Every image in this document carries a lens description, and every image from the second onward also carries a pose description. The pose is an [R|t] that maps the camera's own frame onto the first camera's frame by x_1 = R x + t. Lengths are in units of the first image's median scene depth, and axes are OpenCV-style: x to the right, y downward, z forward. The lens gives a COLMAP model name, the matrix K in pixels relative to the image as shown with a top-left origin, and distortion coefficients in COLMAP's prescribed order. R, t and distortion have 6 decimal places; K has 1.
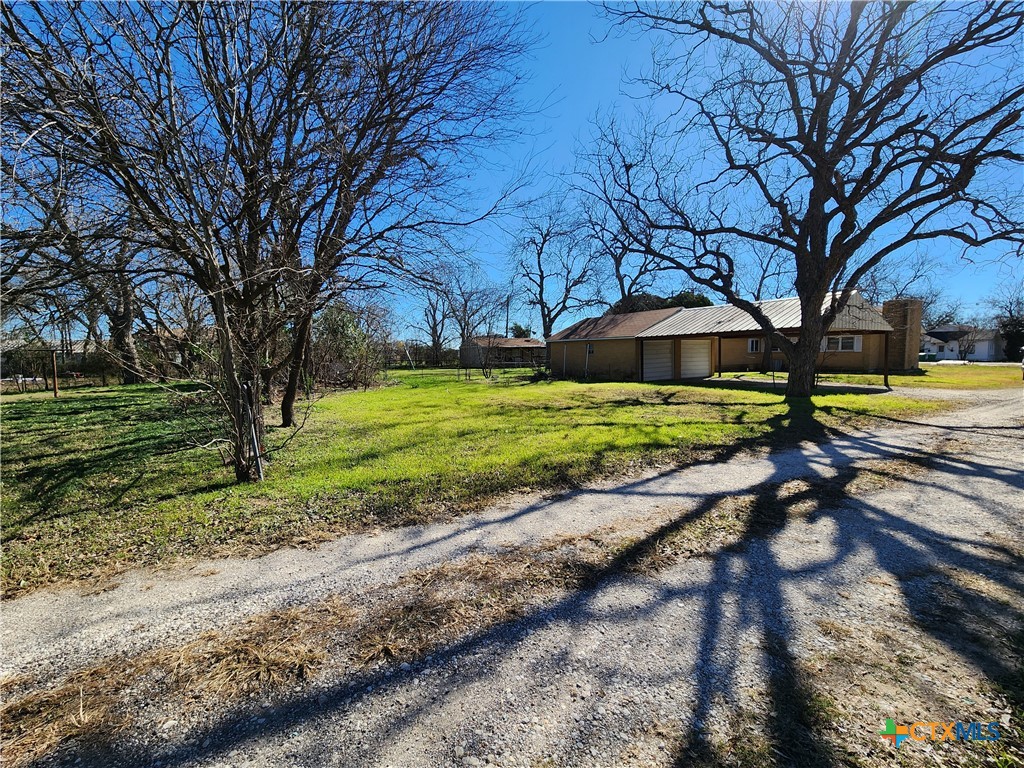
lens RADIAL K [[420.1, 0, 514.9], [0, 420.1, 381.2], [0, 0, 1]] dist [0.001086, 0.000472]
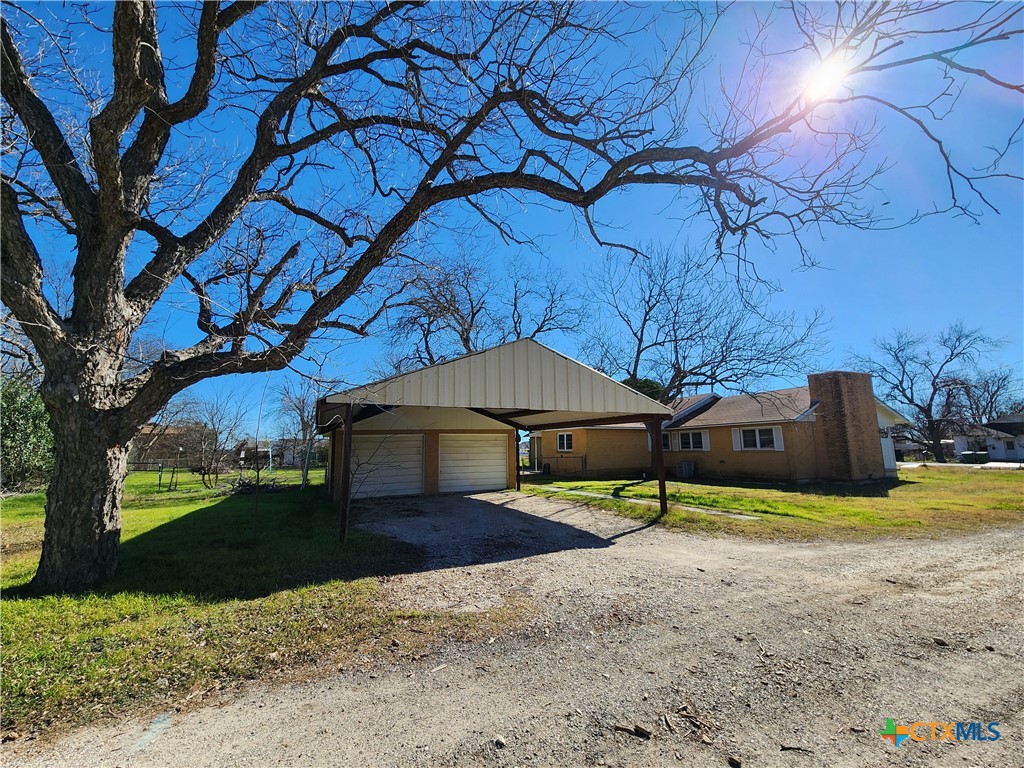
lens RADIAL K [[420.1, 0, 514.9], [0, 420.1, 381.2], [0, 0, 1]] dist [0.001086, 0.000472]
pose [[0.992286, -0.018430, -0.122590, 0.305846], [-0.009537, 0.974608, -0.223715, -0.015836], [0.123601, 0.223158, 0.966914, 0.178615]]
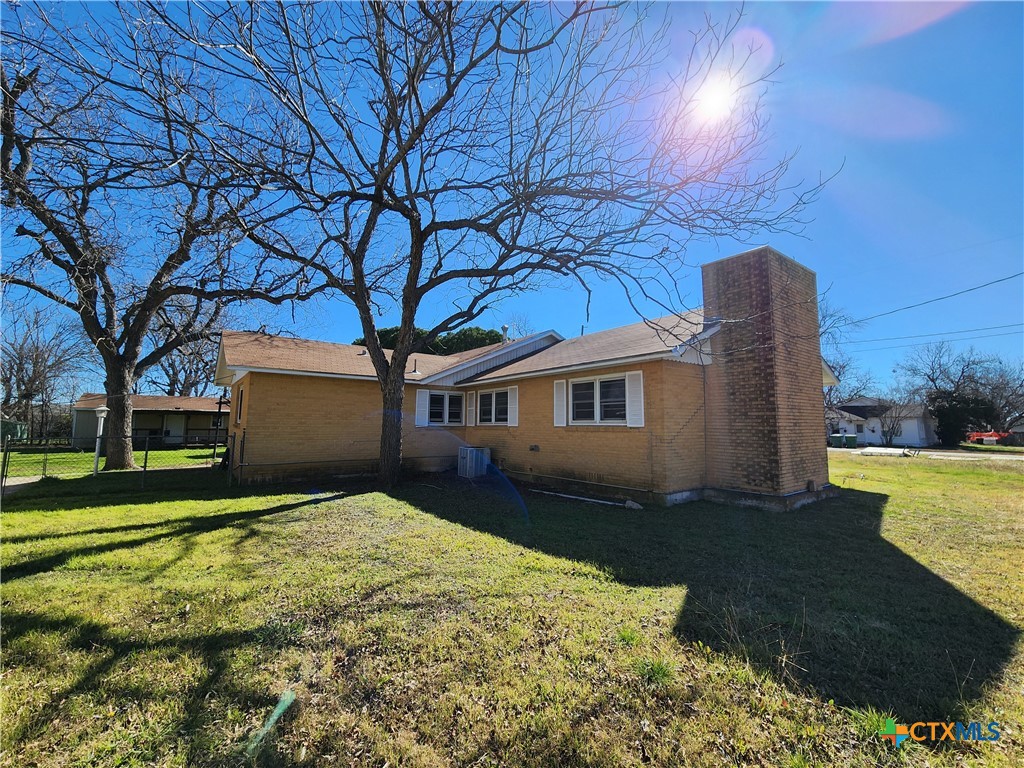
lens RADIAL K [[420.1, 0, 514.9], [0, 420.1, 381.2], [0, 0, 1]] dist [0.001086, 0.000472]
pose [[0.993040, 0.030989, 0.113629, 0.441197], [-0.010723, 0.984547, -0.174790, -0.031648], [-0.117290, 0.172355, 0.978027, 0.454497]]
